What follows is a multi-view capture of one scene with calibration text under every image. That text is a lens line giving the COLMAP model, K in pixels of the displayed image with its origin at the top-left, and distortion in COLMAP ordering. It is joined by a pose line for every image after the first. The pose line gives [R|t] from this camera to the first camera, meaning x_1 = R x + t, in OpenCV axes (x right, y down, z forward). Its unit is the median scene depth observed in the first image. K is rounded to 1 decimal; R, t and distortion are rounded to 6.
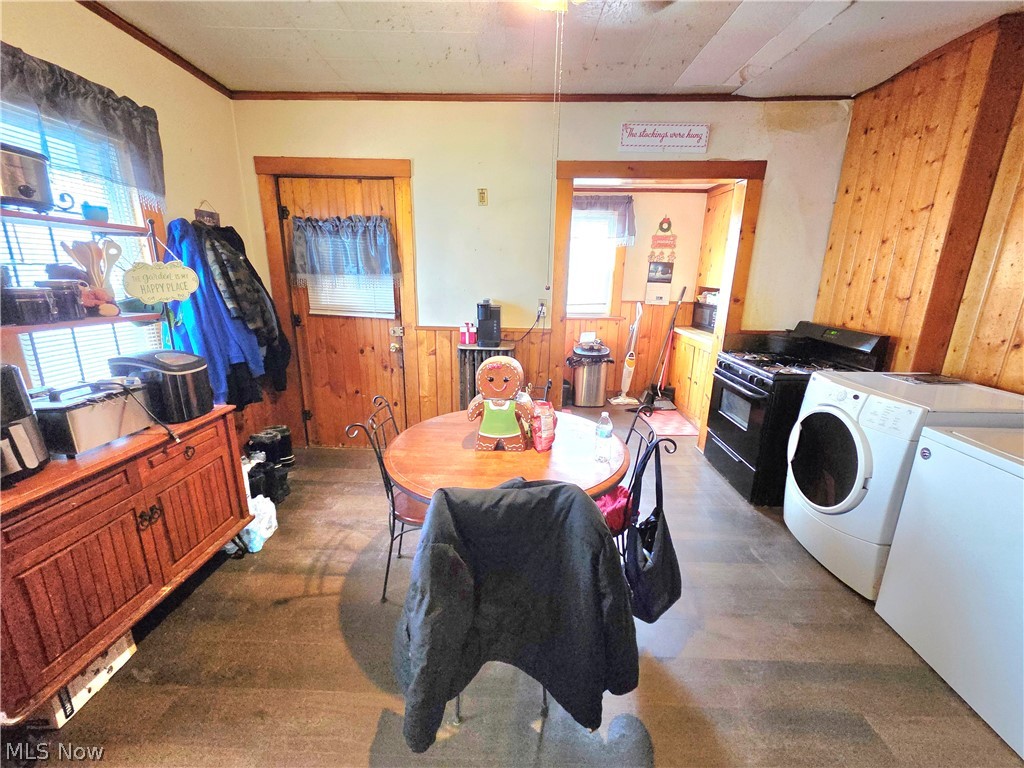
lens RADIAL K [[421.0, 0, 507.9], [0, 421.0, 388.3], [0, 0, 1]] dist [0.003894, -0.001177]
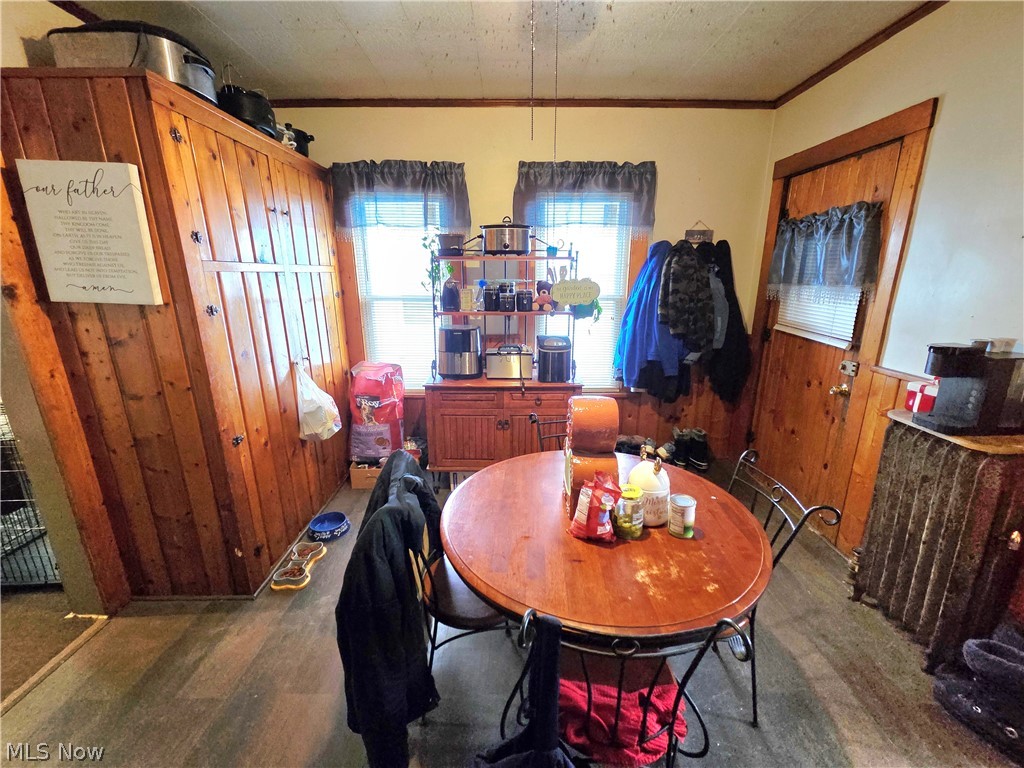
lens RADIAL K [[421.0, 0, 511.0], [0, 421.0, 388.3], [0, 0, 1]] dist [0.003894, -0.001177]
pose [[0.026003, 0.246201, -0.968870, 0.430750], [-0.252639, 0.939354, 0.231920, -0.134470], [0.967211, 0.238743, 0.086626, 0.449076]]
